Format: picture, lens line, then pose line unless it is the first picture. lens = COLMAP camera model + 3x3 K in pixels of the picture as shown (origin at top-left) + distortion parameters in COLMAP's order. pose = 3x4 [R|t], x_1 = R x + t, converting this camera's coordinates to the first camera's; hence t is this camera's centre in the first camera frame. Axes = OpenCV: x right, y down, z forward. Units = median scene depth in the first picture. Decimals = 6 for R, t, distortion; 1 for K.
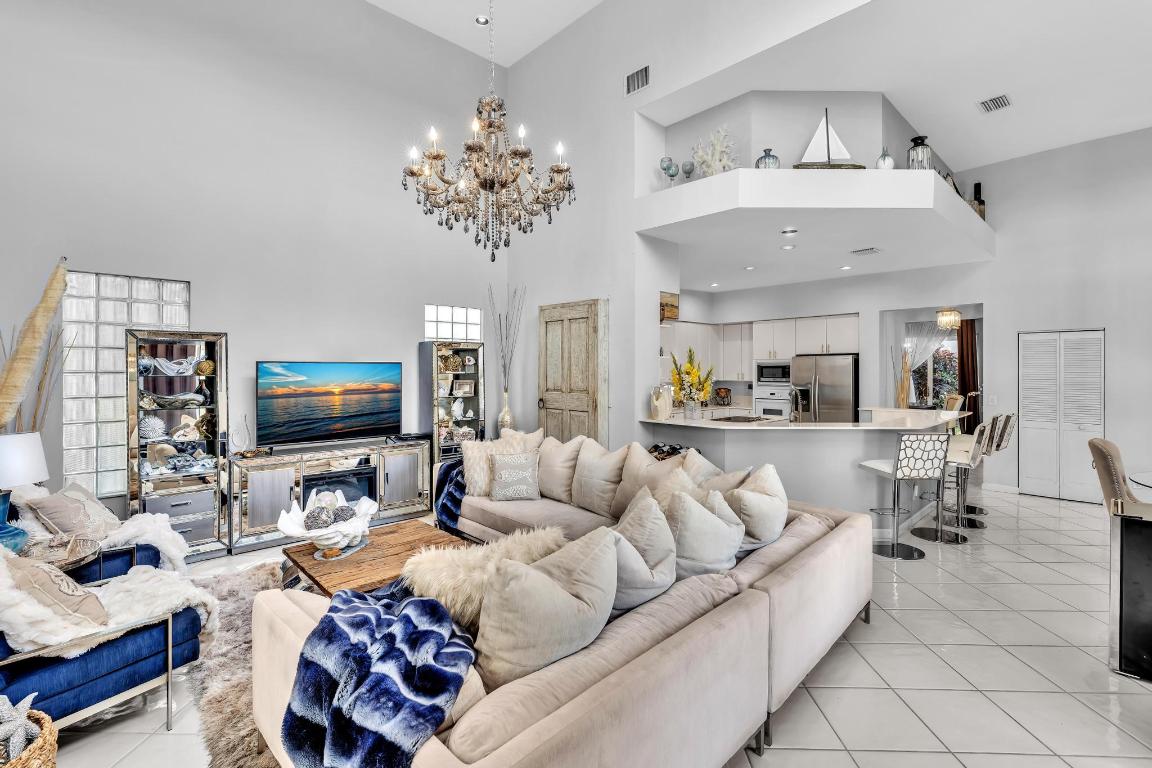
lens RADIAL K [[500.4, 0, 576.8], [0, 500.4, 375.7], [0, 0, 1]] dist [0.002225, -0.000582]
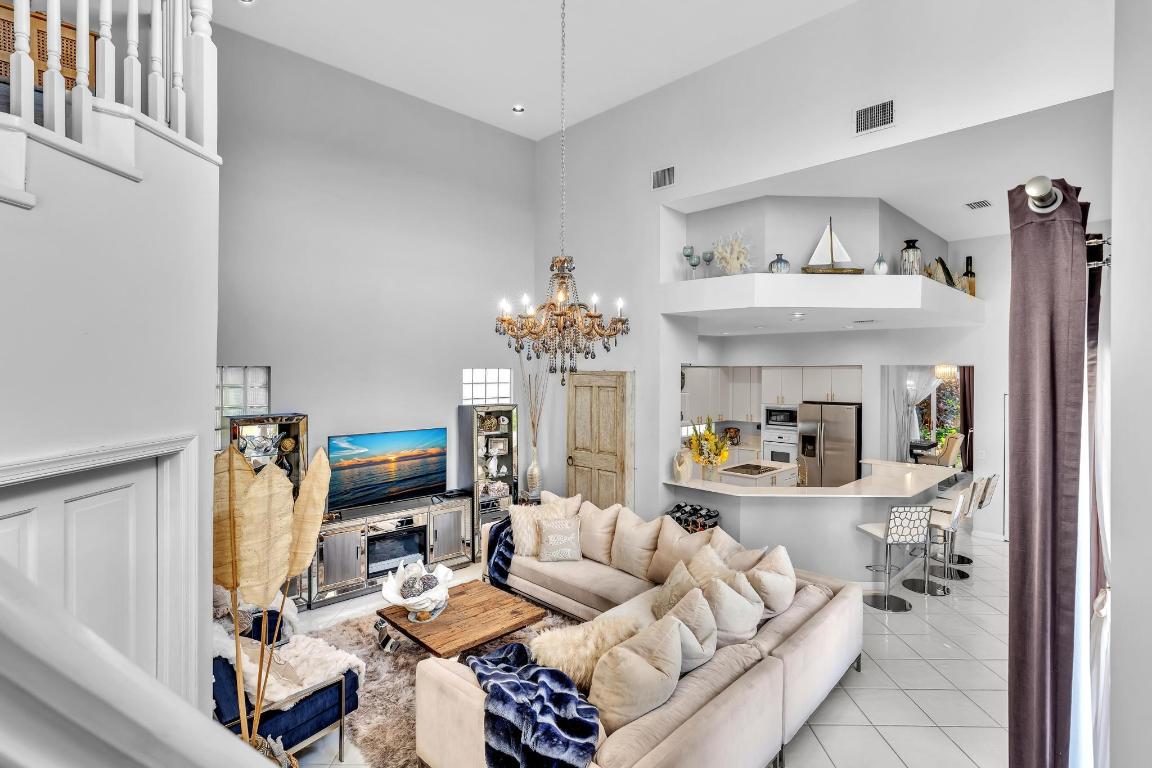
lens RADIAL K [[543.4, 0, 577.7], [0, 543.4, 381.5], [0, 0, 1]] dist [0.002693, 0.001823]
pose [[0.999762, 0.004343, 0.021382, -0.106262], [-0.004468, 0.999973, 0.005840, -0.163287], [-0.021356, -0.005934, 0.999754, -0.235879]]
